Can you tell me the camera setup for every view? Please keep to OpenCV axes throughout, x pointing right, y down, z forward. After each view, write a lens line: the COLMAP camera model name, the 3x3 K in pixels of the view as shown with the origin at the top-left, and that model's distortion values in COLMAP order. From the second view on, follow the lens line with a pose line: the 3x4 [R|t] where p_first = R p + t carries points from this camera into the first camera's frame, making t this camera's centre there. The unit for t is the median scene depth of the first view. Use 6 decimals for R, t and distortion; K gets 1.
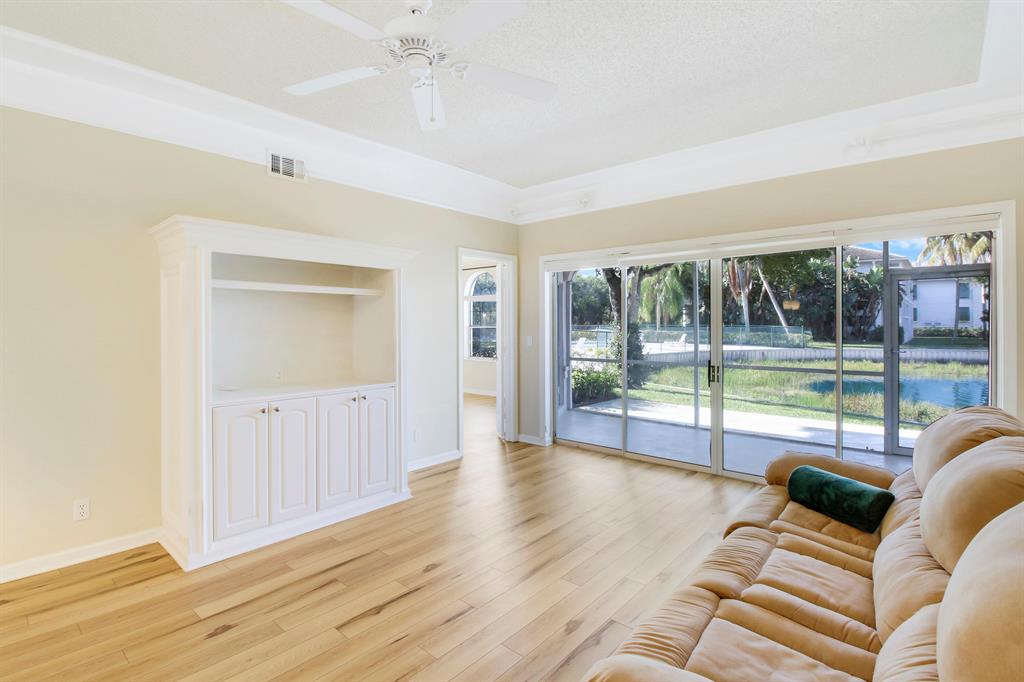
lens RADIAL K [[492.8, 0, 519.4], [0, 492.8, 326.8], [0, 0, 1]] dist [-0.004883, -0.018273]
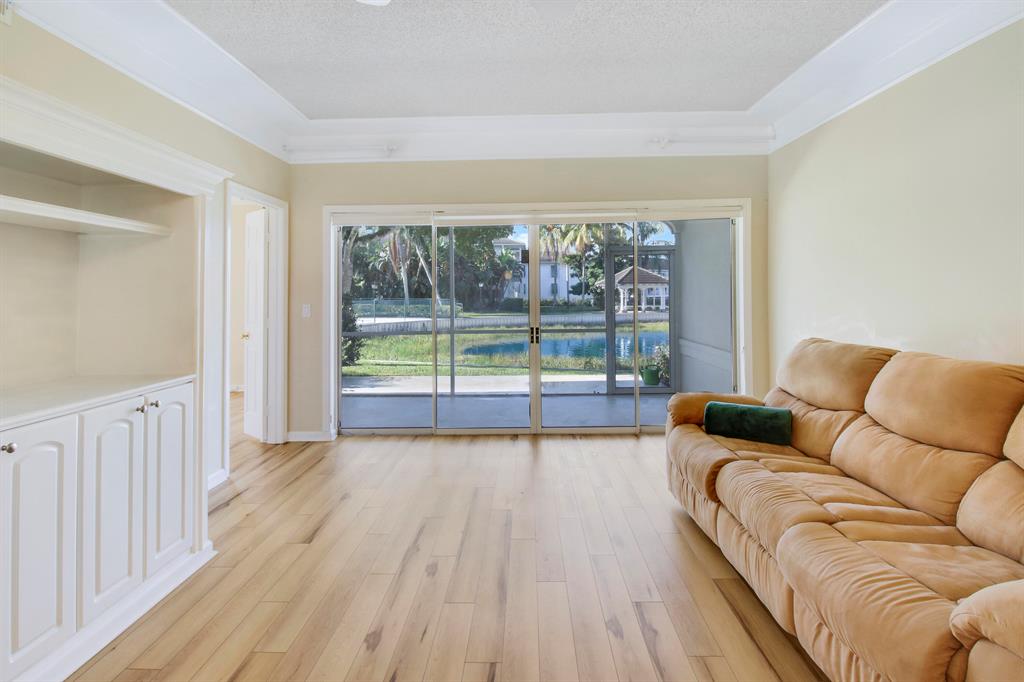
lens RADIAL K [[494.8, 0, 523.9], [0, 494.8, 279.4], [0, 0, 1]] dist [0.001684, -0.011302]
pose [[0.766822, 0.015644, 0.641669, -0.221231], [0.013164, 0.999109, -0.040090, 0.014876], [-0.641725, 0.039189, 0.765933, 0.161659]]
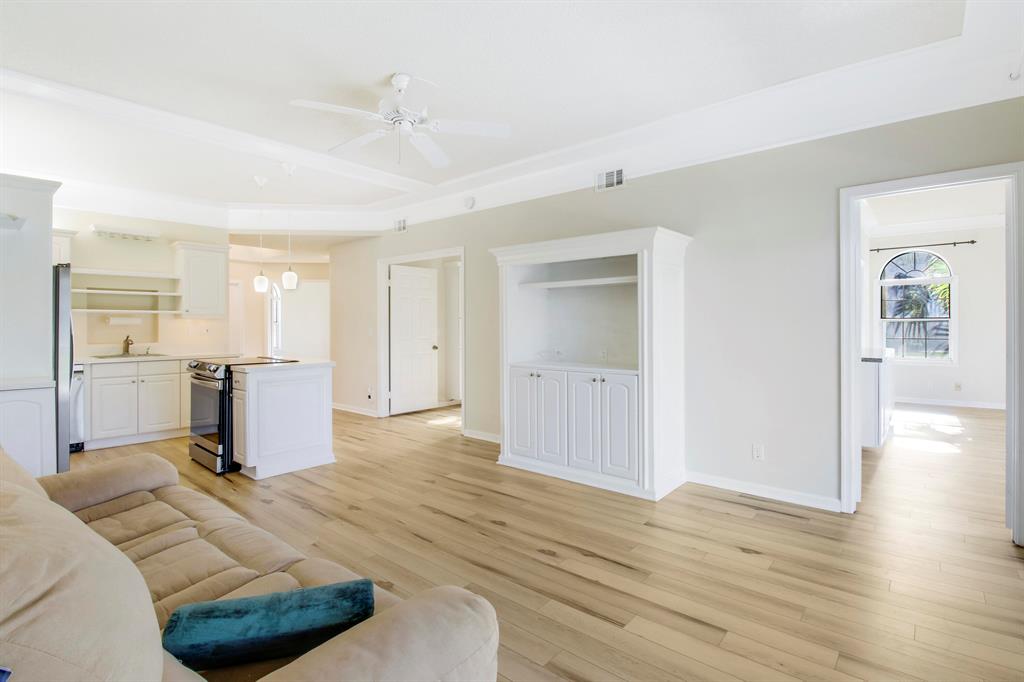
lens RADIAL K [[482.4, 0, 509.5], [0, 482.4, 326.3], [0, 0, 1]] dist [-0.005101, -0.000989]
pose [[-0.001781, 0.004952, -0.999986, 0.450334], [0.002364, 0.999985, 0.004948, 0.013289], [0.999996, -0.002355, -0.001792, 0.493355]]
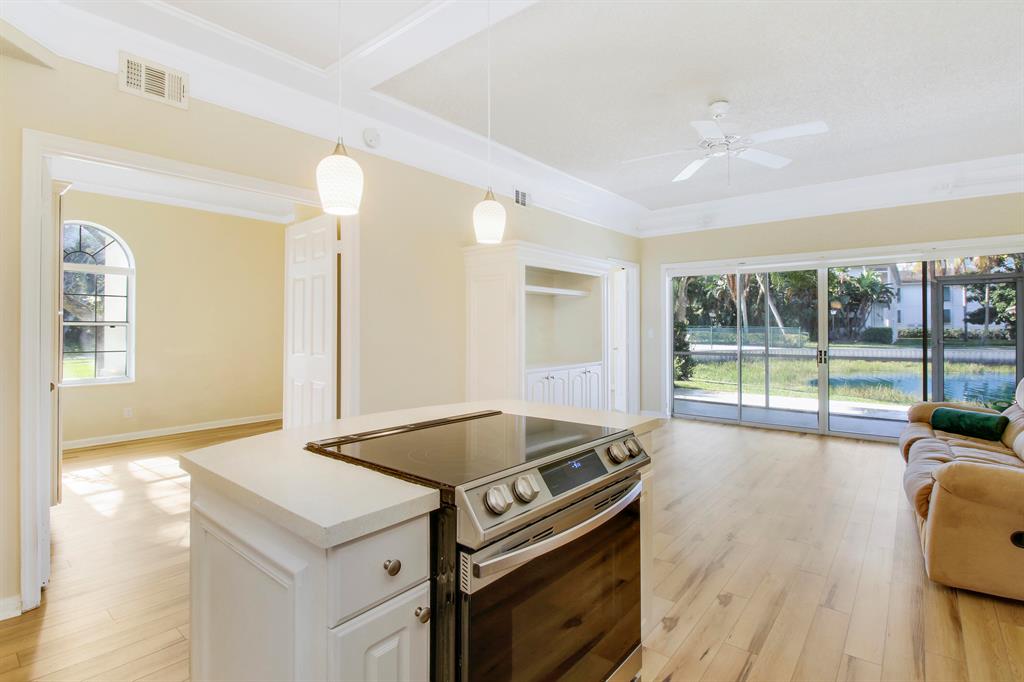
lens RADIAL K [[487.5, 0, 508.4], [0, 487.5, 326.3], [0, 0, 1]] dist [-0.039160, -0.000524]
pose [[0.999999, 0.000445, 0.001069, -0.331819], [-0.000439, 0.999986, -0.005269, 0.016795], [-0.001071, 0.005269, 0.999986, -0.202720]]
